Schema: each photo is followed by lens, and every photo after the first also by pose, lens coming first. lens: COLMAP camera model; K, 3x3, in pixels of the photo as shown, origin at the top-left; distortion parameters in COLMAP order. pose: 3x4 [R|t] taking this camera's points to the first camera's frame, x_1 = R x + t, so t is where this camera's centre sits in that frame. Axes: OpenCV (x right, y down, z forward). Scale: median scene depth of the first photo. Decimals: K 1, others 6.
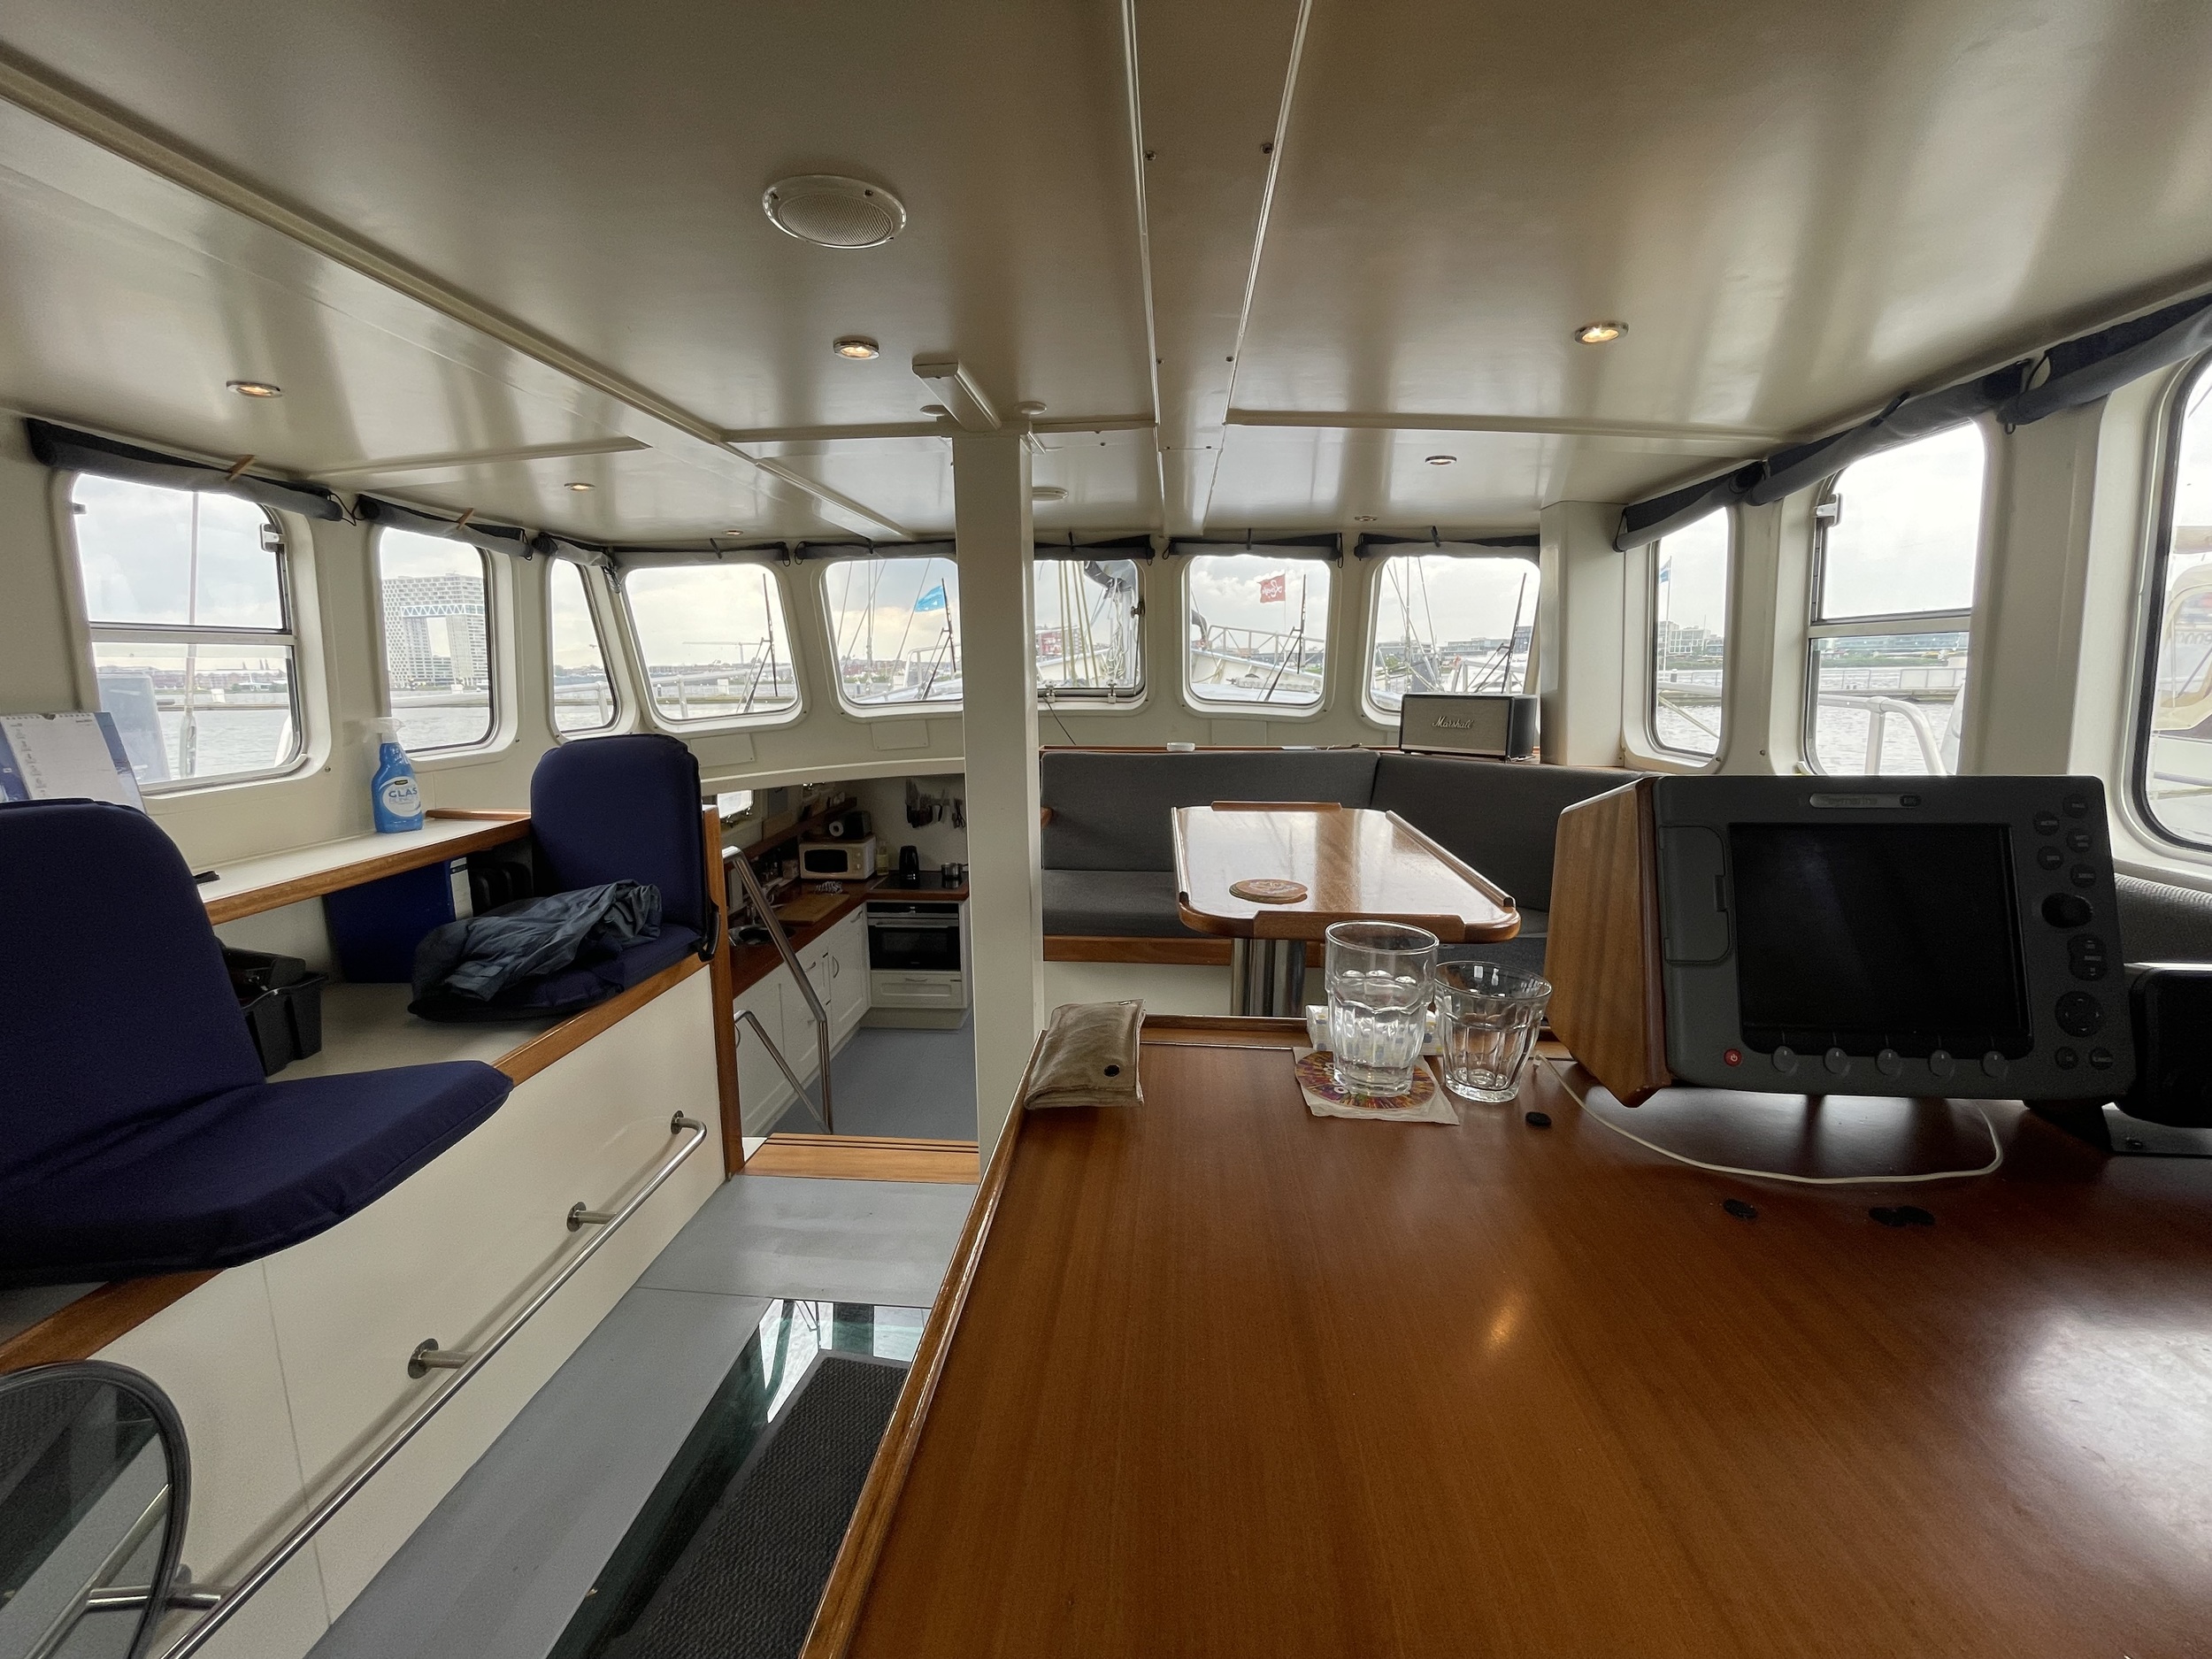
lens RADIAL K [[904.6, 0, 1097.1], [0, 904.6, 822.8], [0, 0, 1]] dist [0.000377, 0.000644]
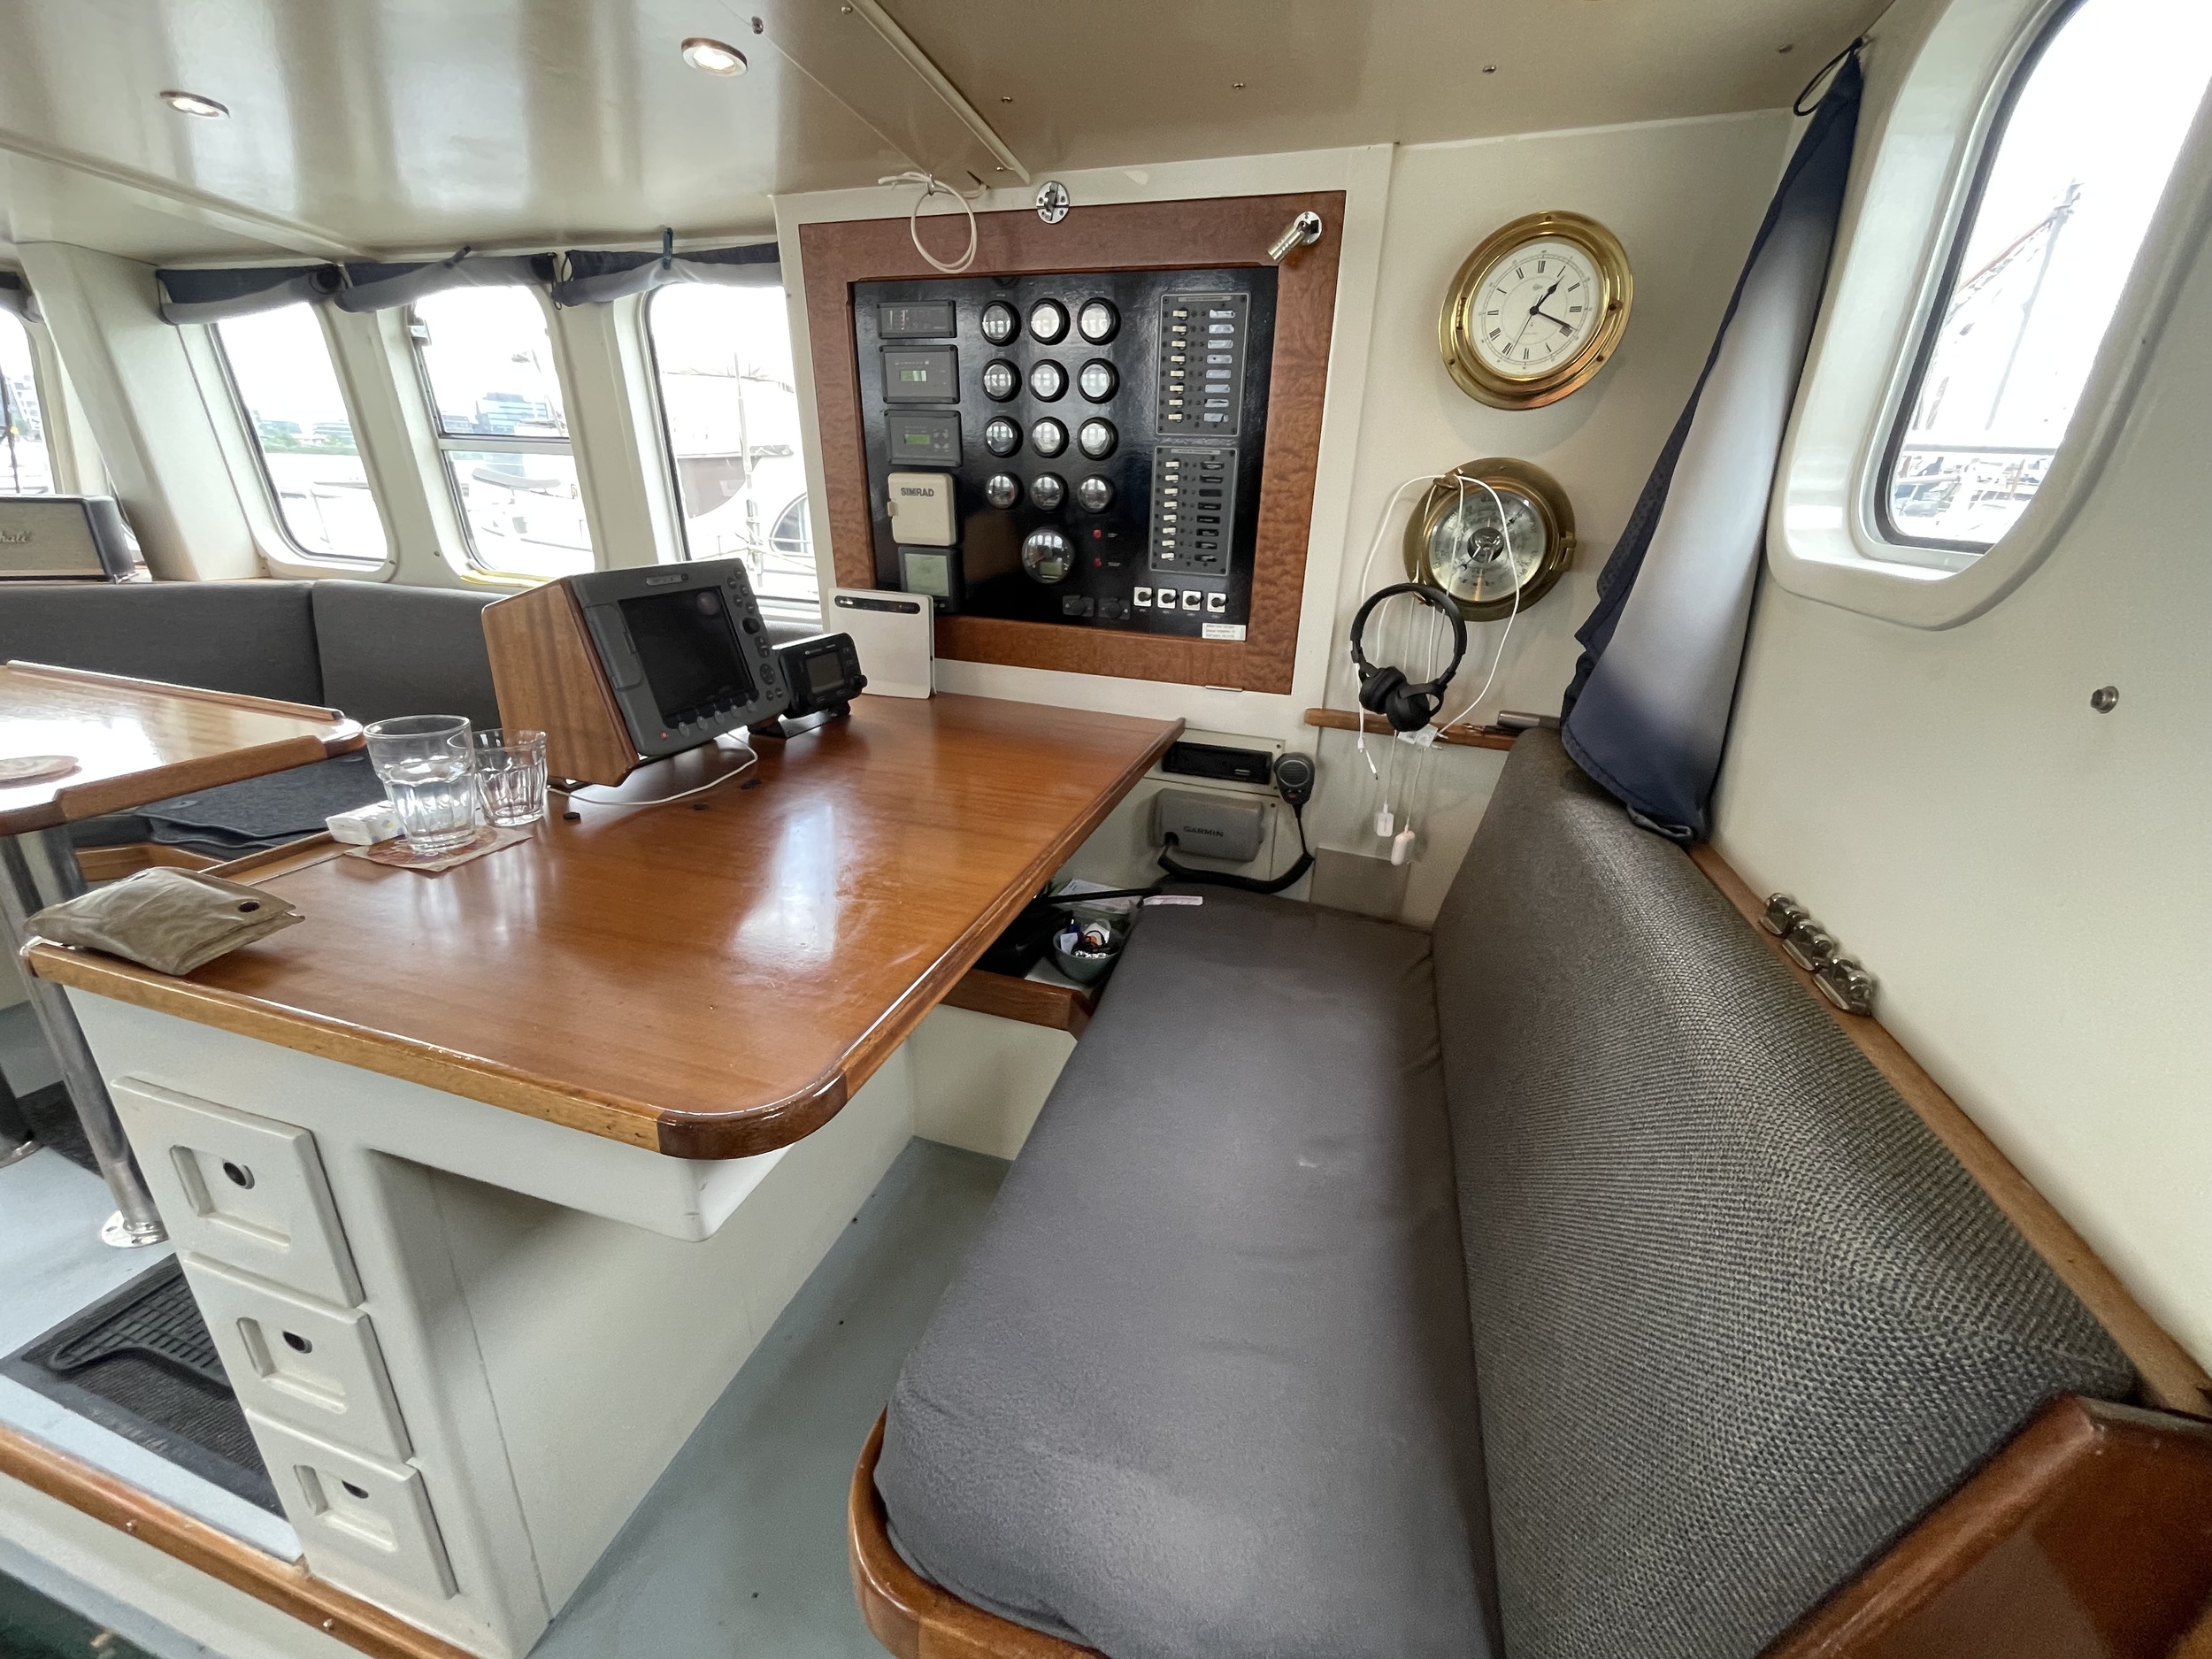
lens RADIAL K [[904.6, 0, 1099.3], [0, 904.6, 830.5], [0, 0, 1]] dist [0.000377, 0.000644]
pose [[0.210176, -0.340199, 0.916565, -0.249091], [0.126813, 0.939071, 0.319473, -0.006720], [-0.969404, 0.049087, 0.240512, -0.073529]]
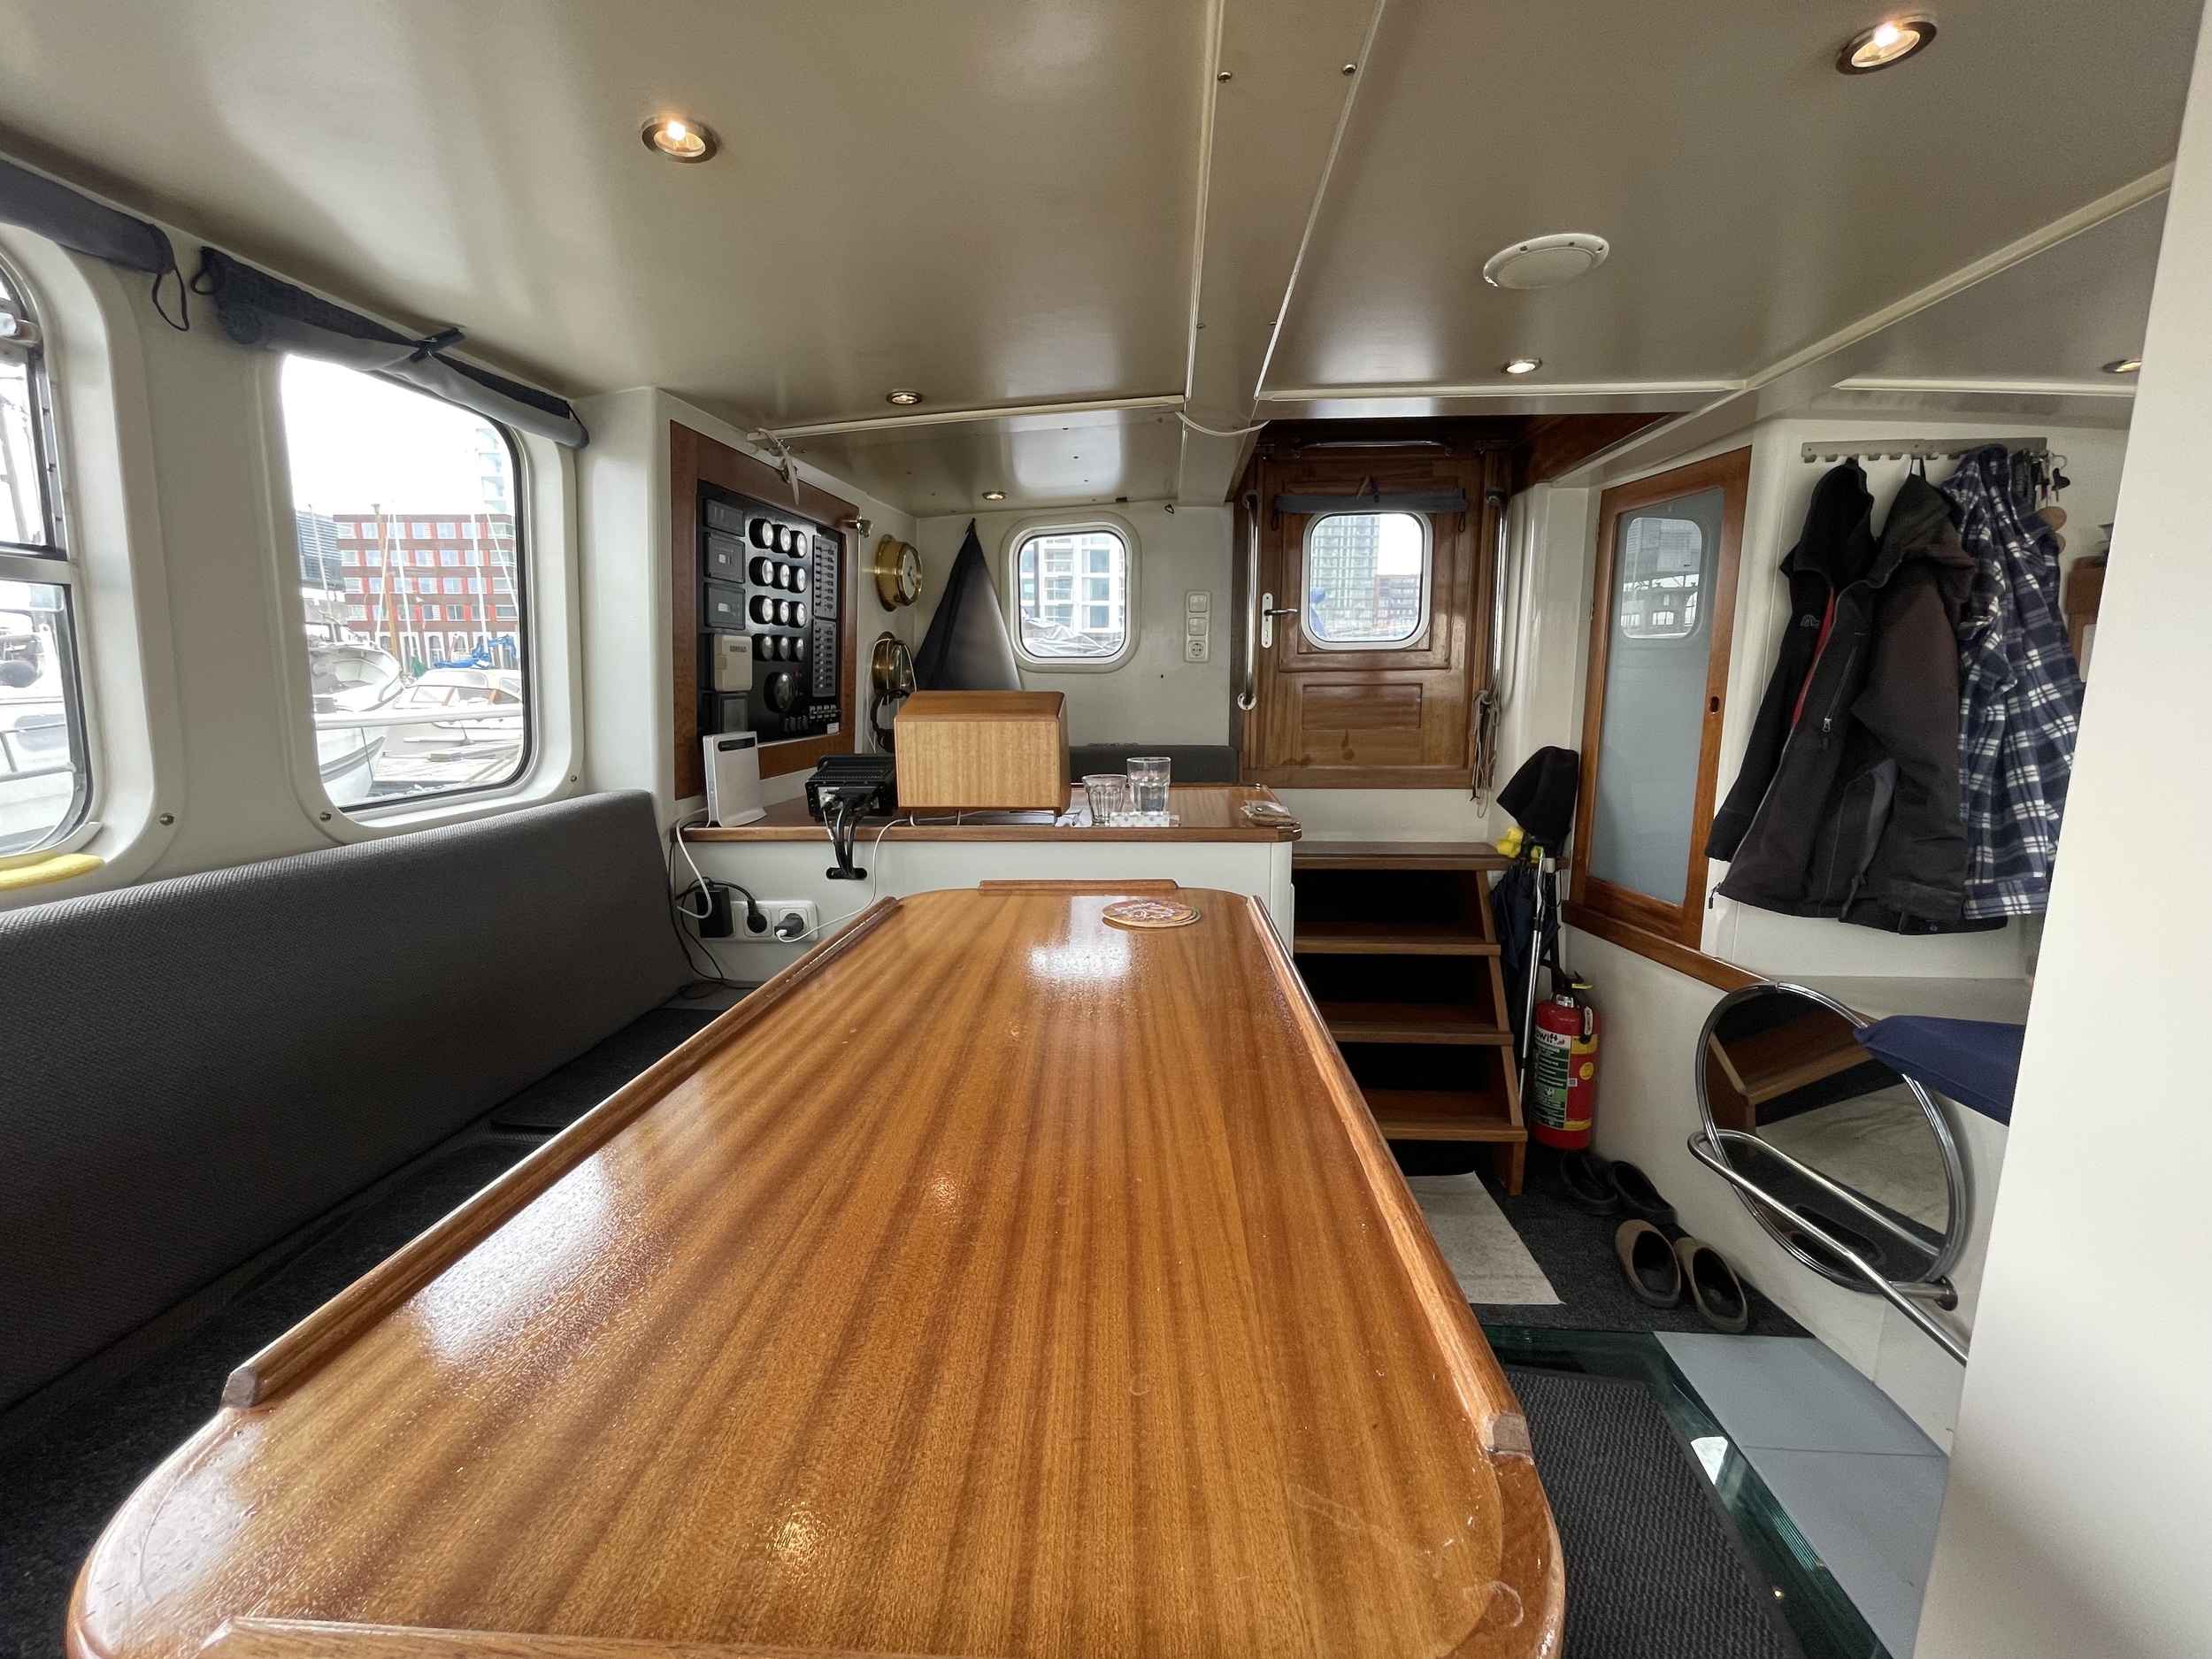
lens RADIAL K [[904.6, 0, 1092.1], [0, 904.6, 827.9], [0, 0, 1]] dist [0.000377, 0.000644]
pose [[-0.999852, 0.014251, -0.009610, 0.178767], [0.010312, 0.944658, 0.327895, -0.184102], [0.013751, 0.327747, -0.944665, 1.231998]]
